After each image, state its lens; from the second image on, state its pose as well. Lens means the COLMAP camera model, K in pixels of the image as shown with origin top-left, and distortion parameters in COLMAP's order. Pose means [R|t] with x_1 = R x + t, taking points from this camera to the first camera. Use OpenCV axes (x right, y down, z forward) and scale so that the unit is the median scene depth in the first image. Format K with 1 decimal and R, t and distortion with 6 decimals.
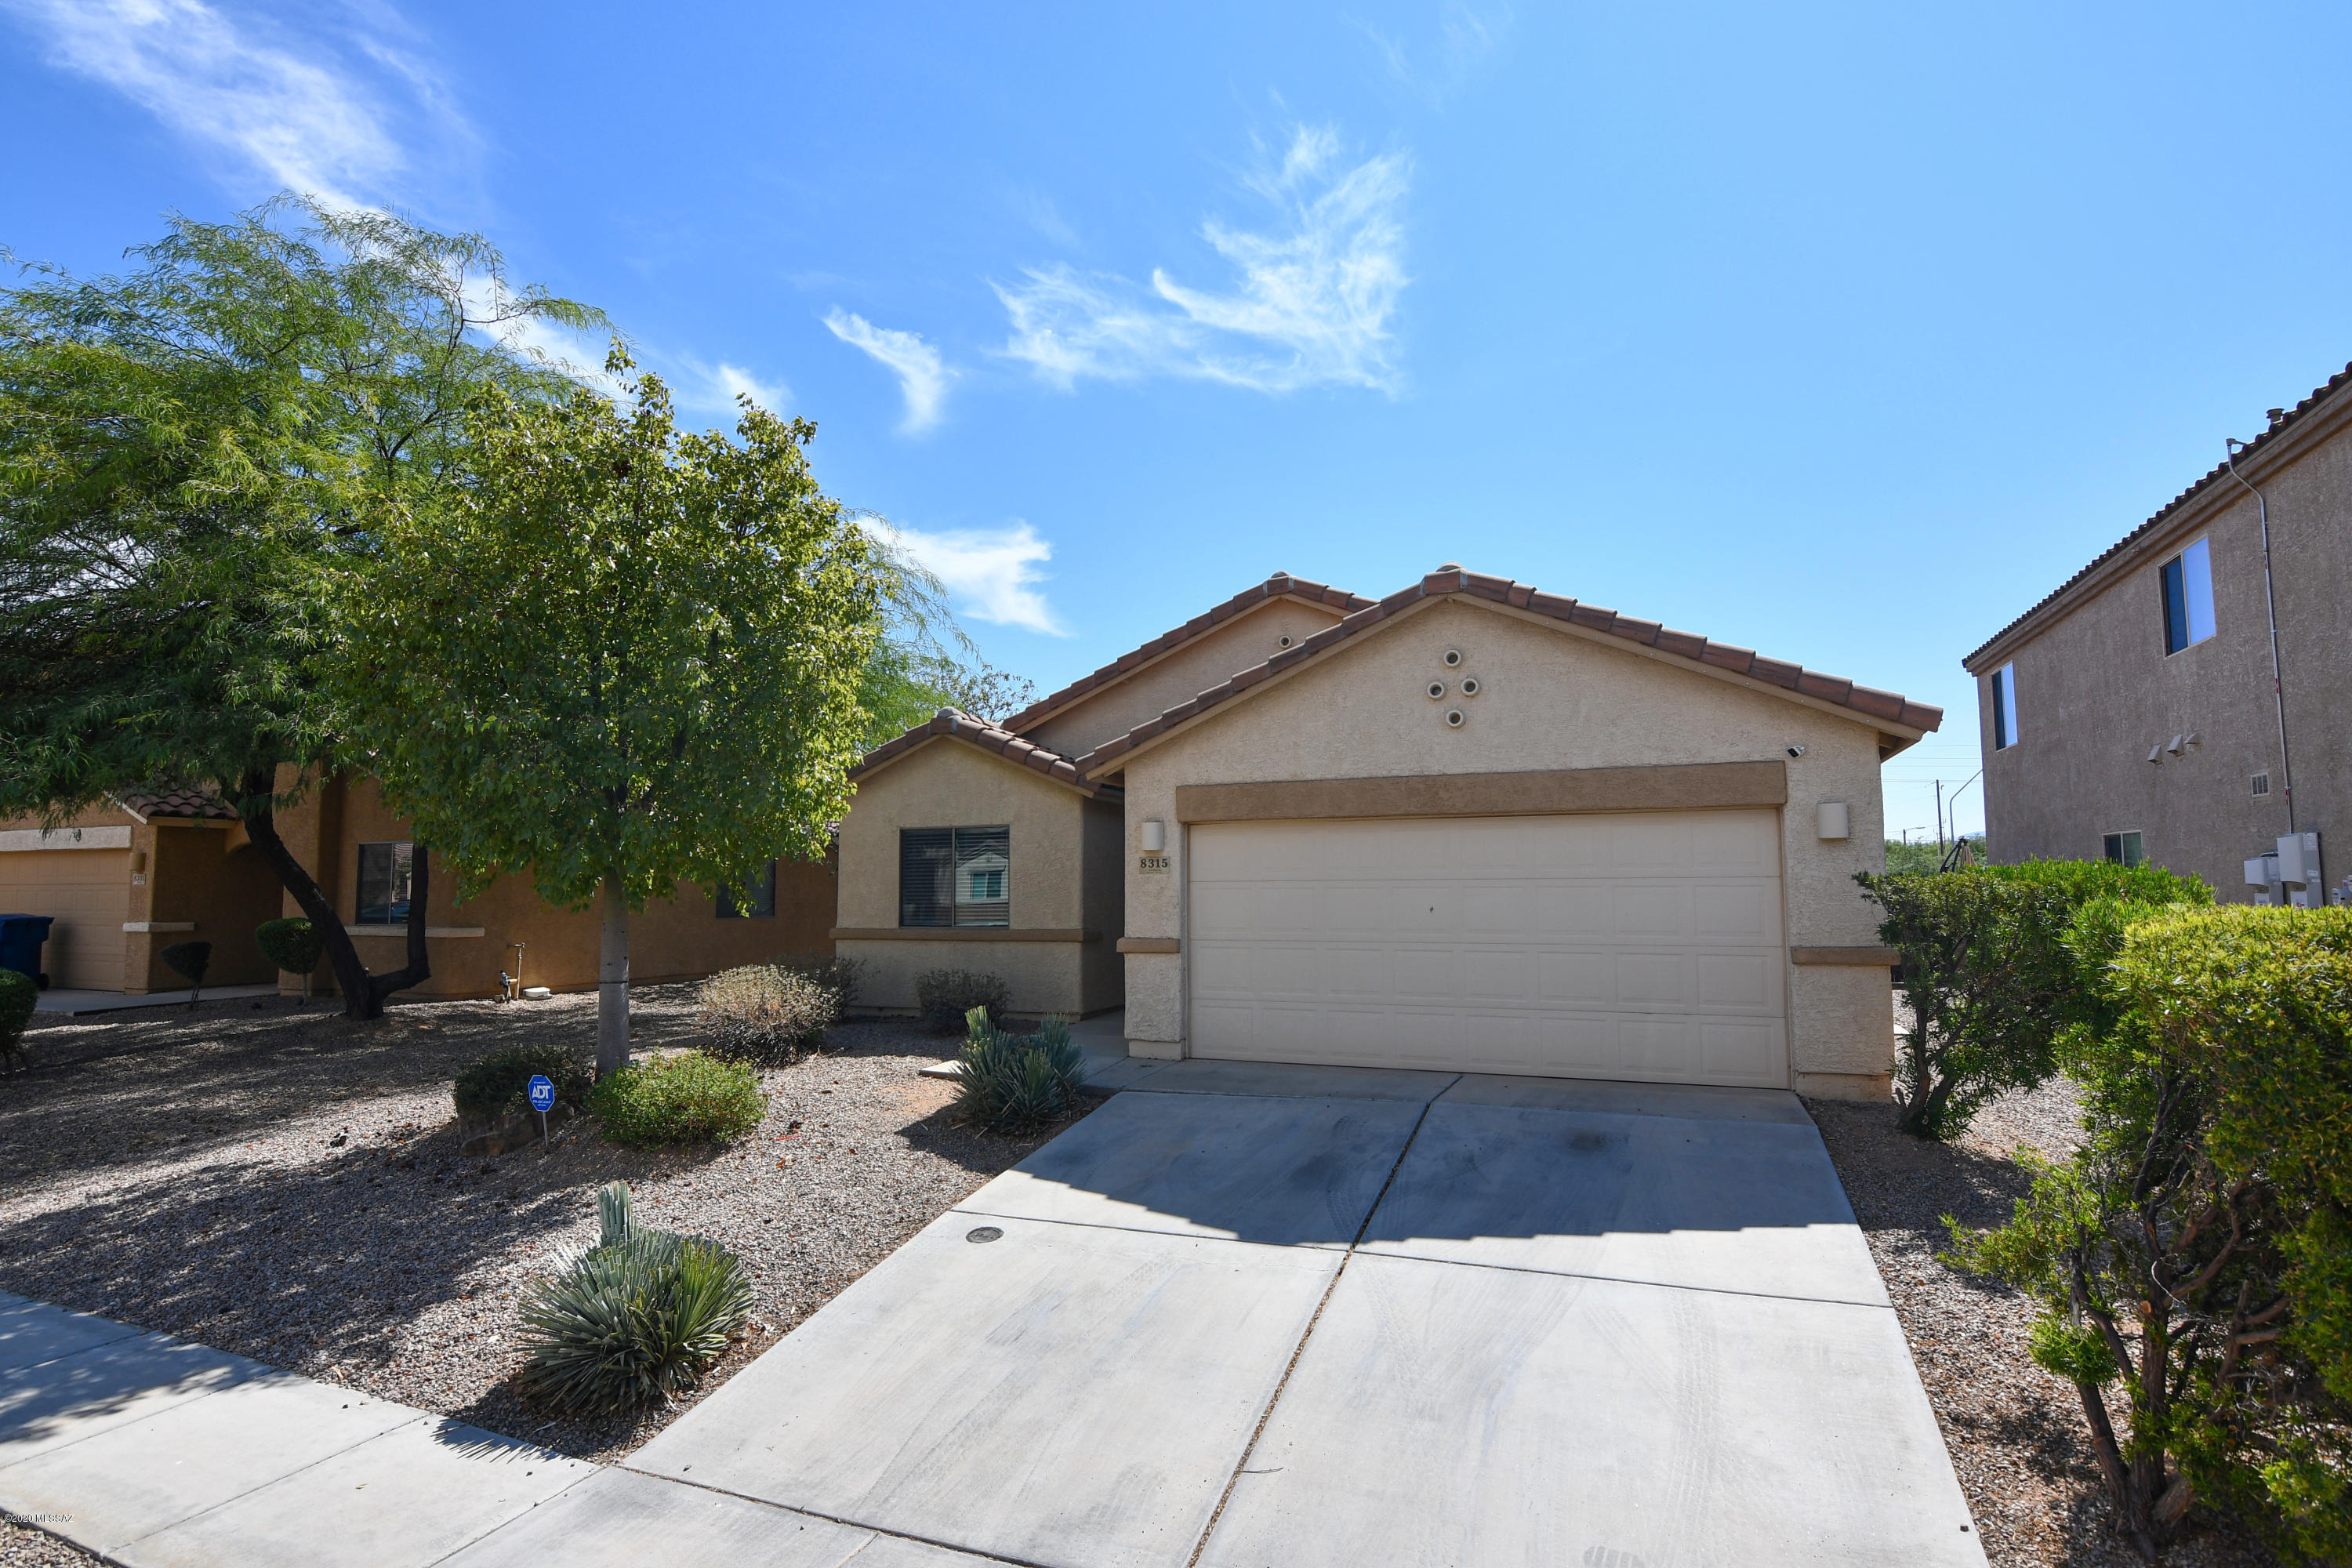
lens RADIAL K [[1201.8, 0, 1164.8], [0, 1201.8, 780.3], [0, 0, 1]] dist [-0.032792, -0.000255]
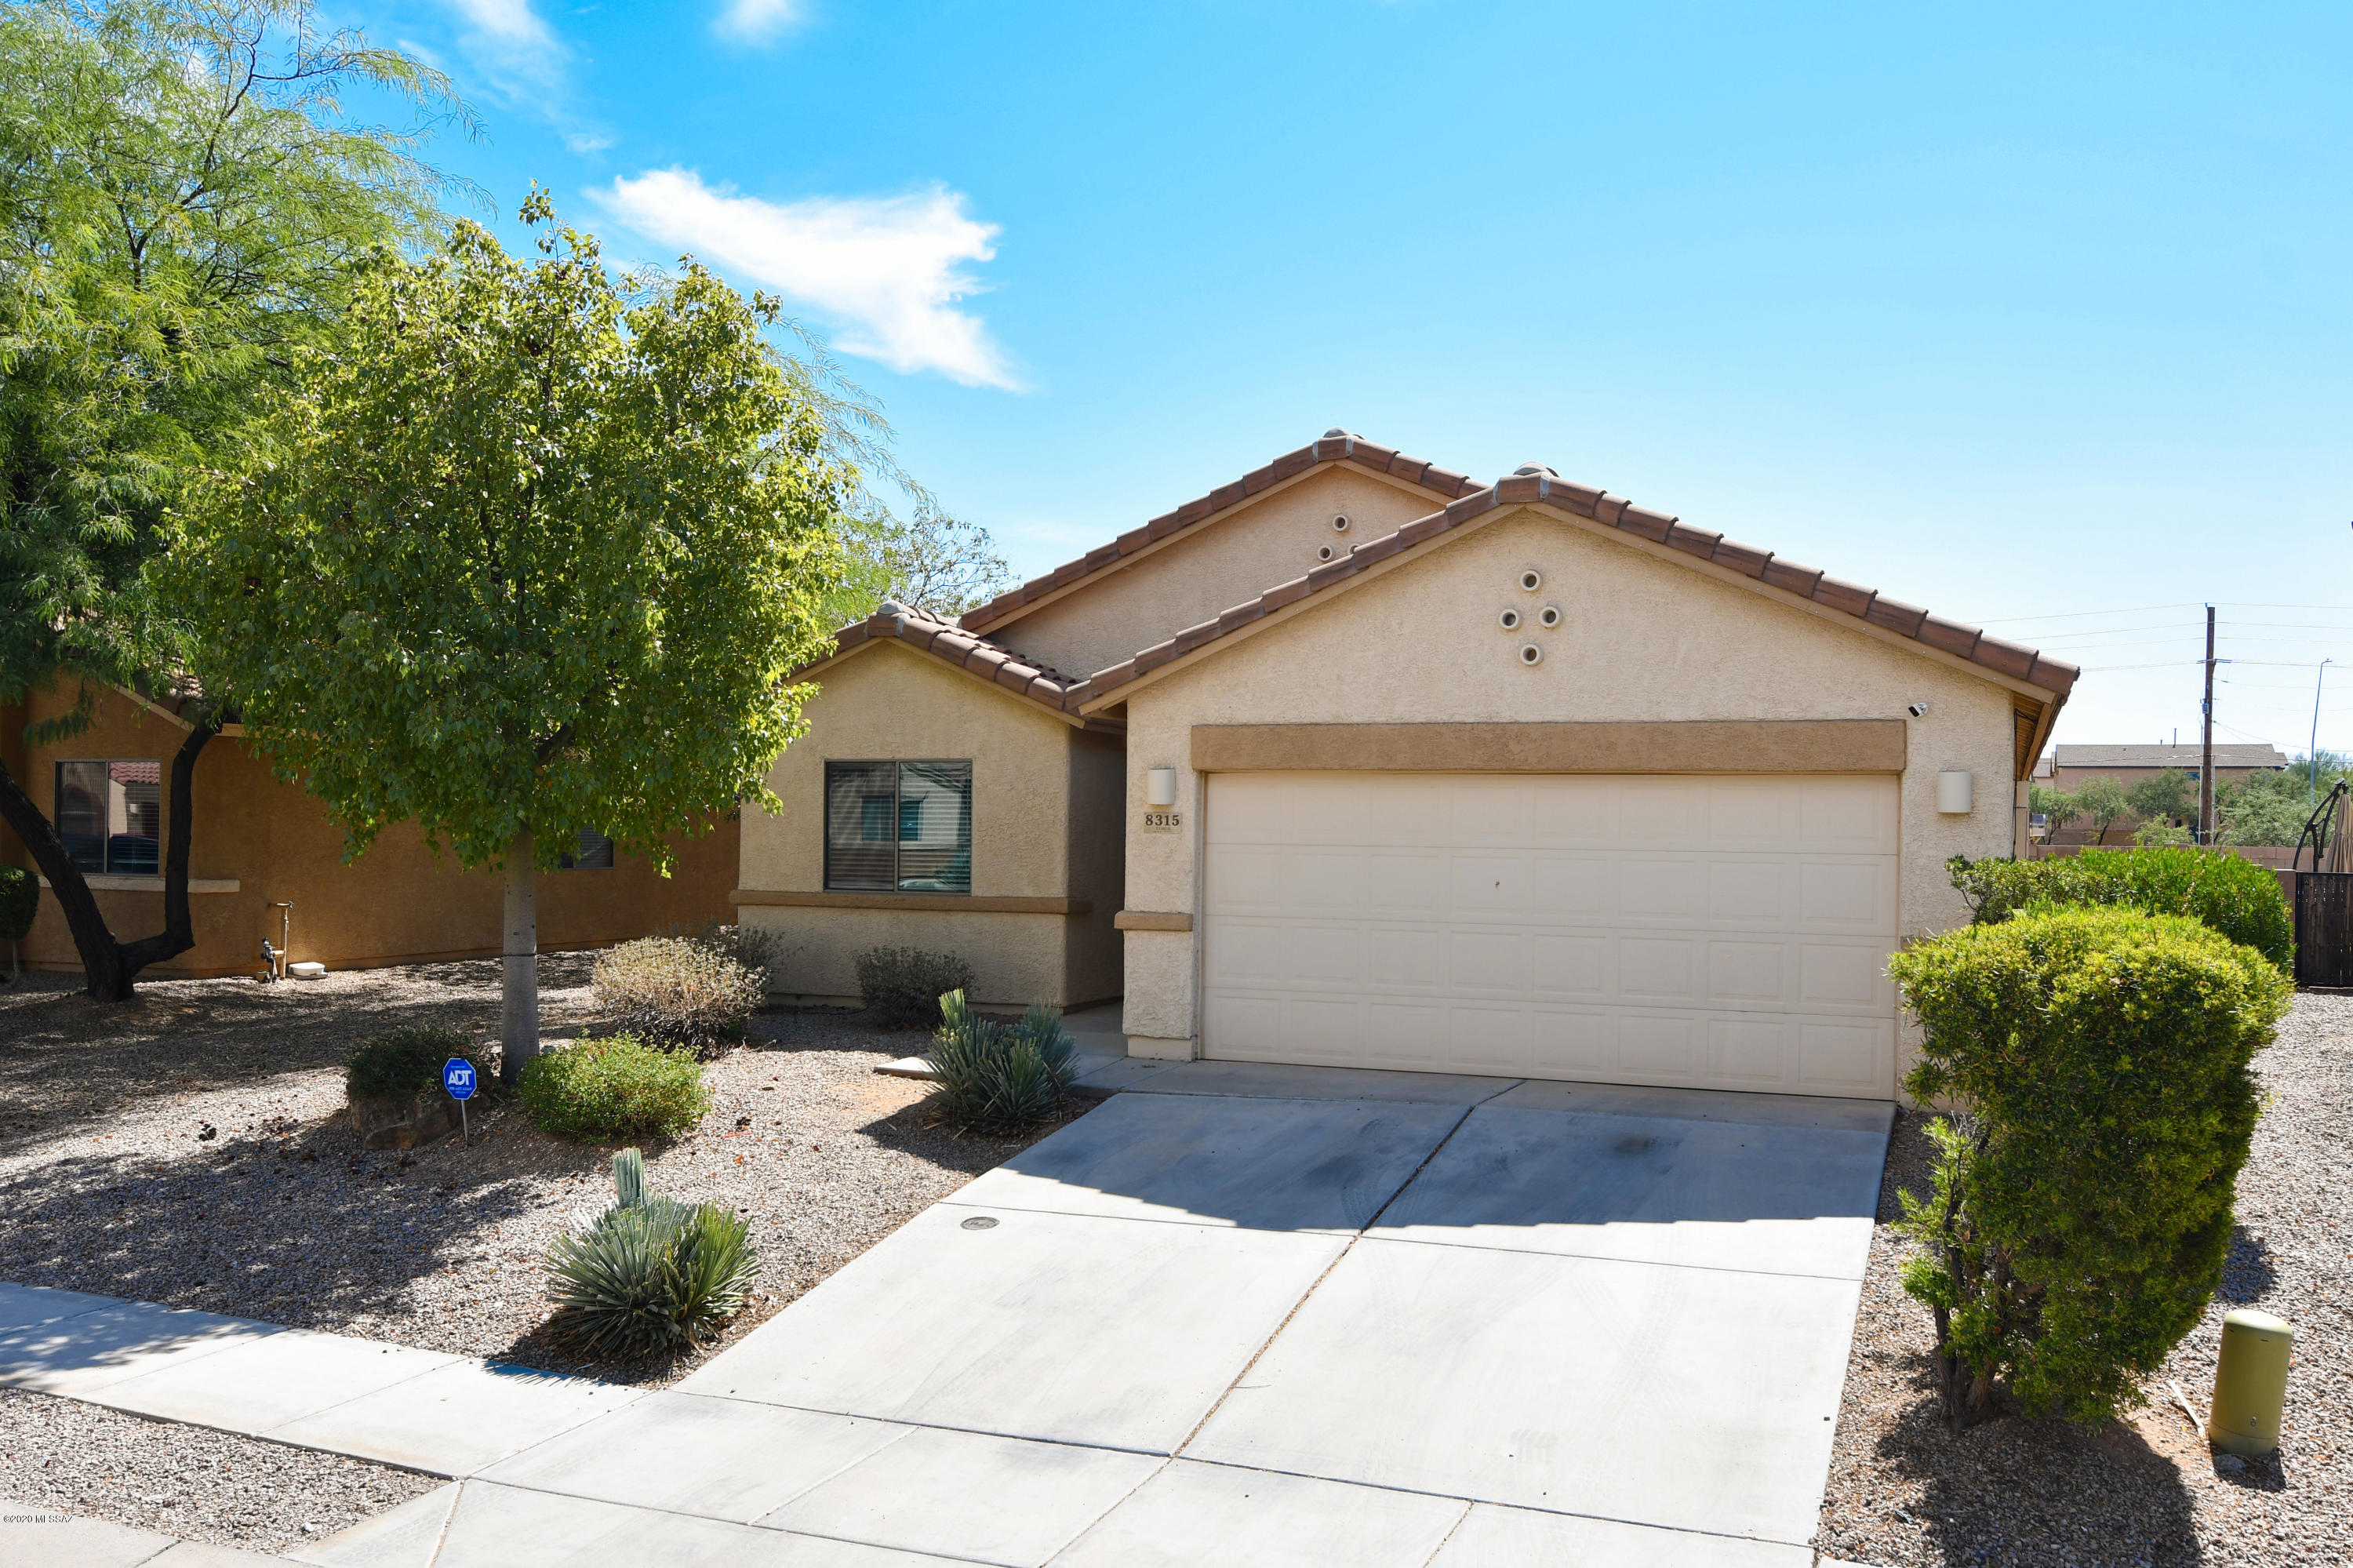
lens RADIAL K [[2101.3, 0, 1176.5], [0, 2101.3, 784.0], [0, 0, 1]] dist [-0.071074, -0.002782]
pose [[0.999858, 0.016858, 0.000438, -0.000641], [-0.016843, 0.997034, 0.075099, -0.069754], [0.000830, -0.075096, 0.997176, -0.461334]]
